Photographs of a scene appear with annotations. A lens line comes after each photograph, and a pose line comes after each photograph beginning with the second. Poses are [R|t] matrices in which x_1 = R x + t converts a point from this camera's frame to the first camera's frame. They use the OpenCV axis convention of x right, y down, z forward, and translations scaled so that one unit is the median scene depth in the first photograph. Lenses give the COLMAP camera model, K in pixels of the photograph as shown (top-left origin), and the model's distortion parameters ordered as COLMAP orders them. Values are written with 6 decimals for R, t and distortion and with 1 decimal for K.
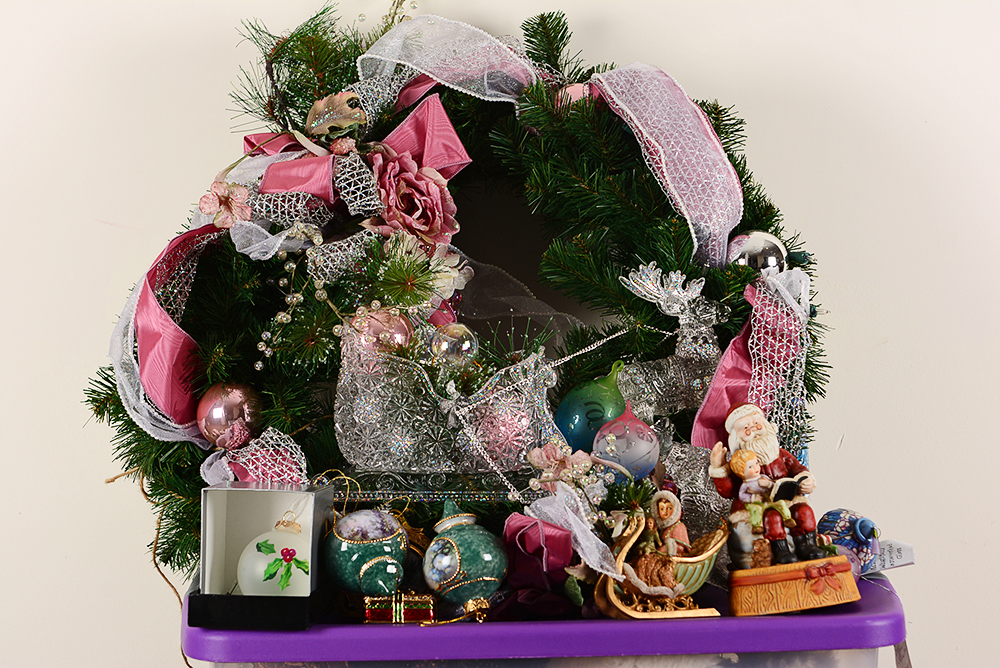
lens RADIAL K [[1622.2, 0, 499.9], [0, 1622.2, 333.9], [0, 0, 1]] dist [-0.050812, 0.000000]
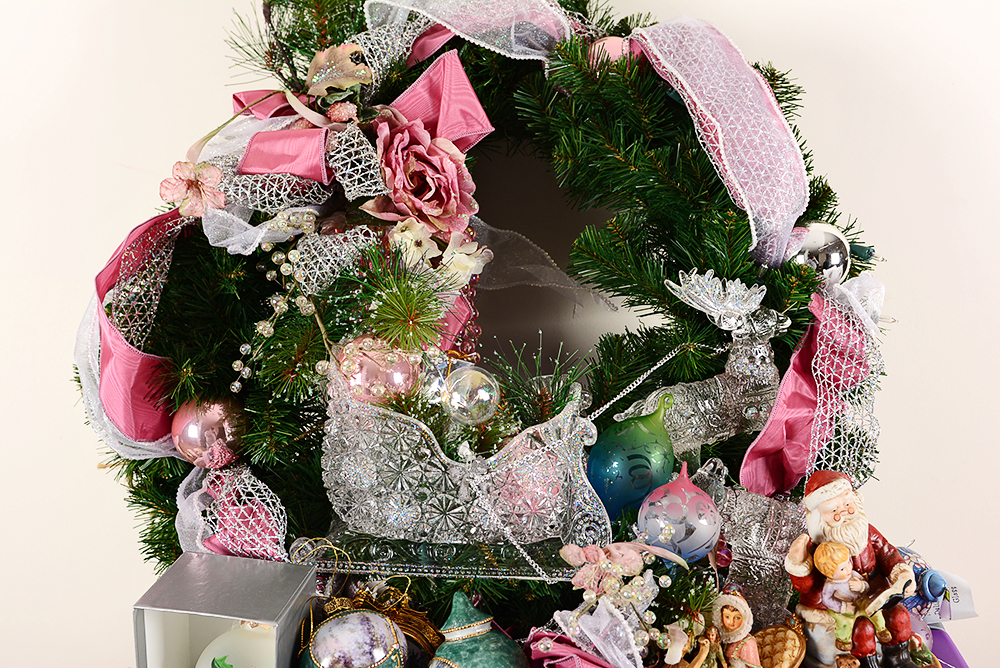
lens RADIAL K [[972.9, 0, 500.6], [0, 972.9, 336.2], [0, 0, 1]] dist [-0.076309, 0.000000]
pose [[0.999694, 0.023986, 0.006117, -0.015337], [-0.024697, 0.983146, 0.181144, -0.098147], [-0.001669, -0.181239, 0.983438, 0.503178]]
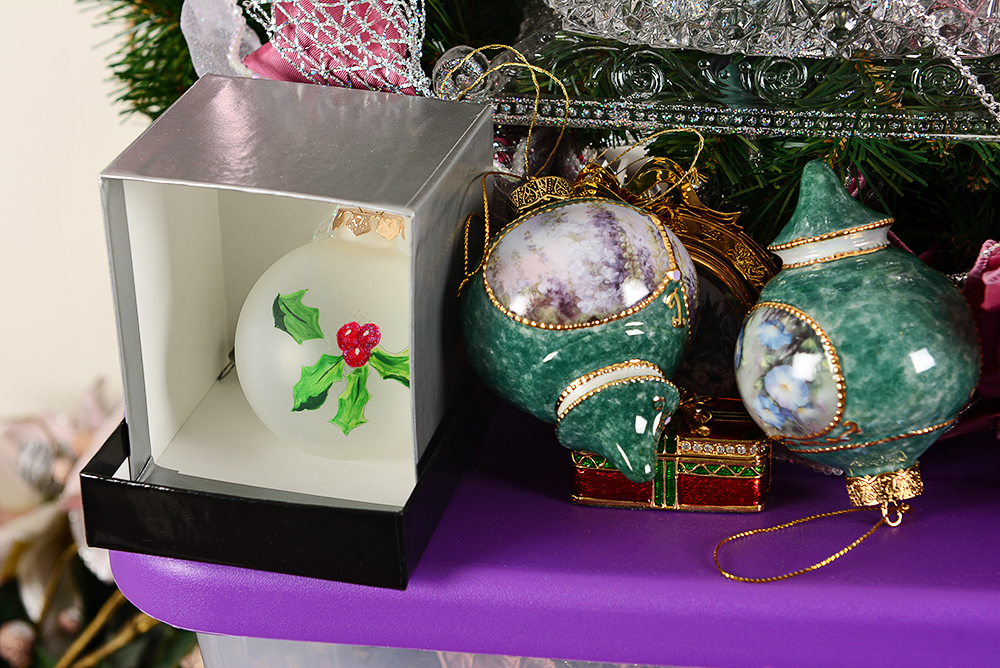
lens RADIAL K [[2078.9, 0, 502.1], [0, 2078.9, 334.0], [0, 0, 1]] dist [0.054328, 0.000000]
pose [[0.986875, 0.046352, -0.154694, -0.024510], [0.028057, 0.894139, 0.446910, -0.061133], [0.159033, -0.445384, 0.881103, 0.522982]]
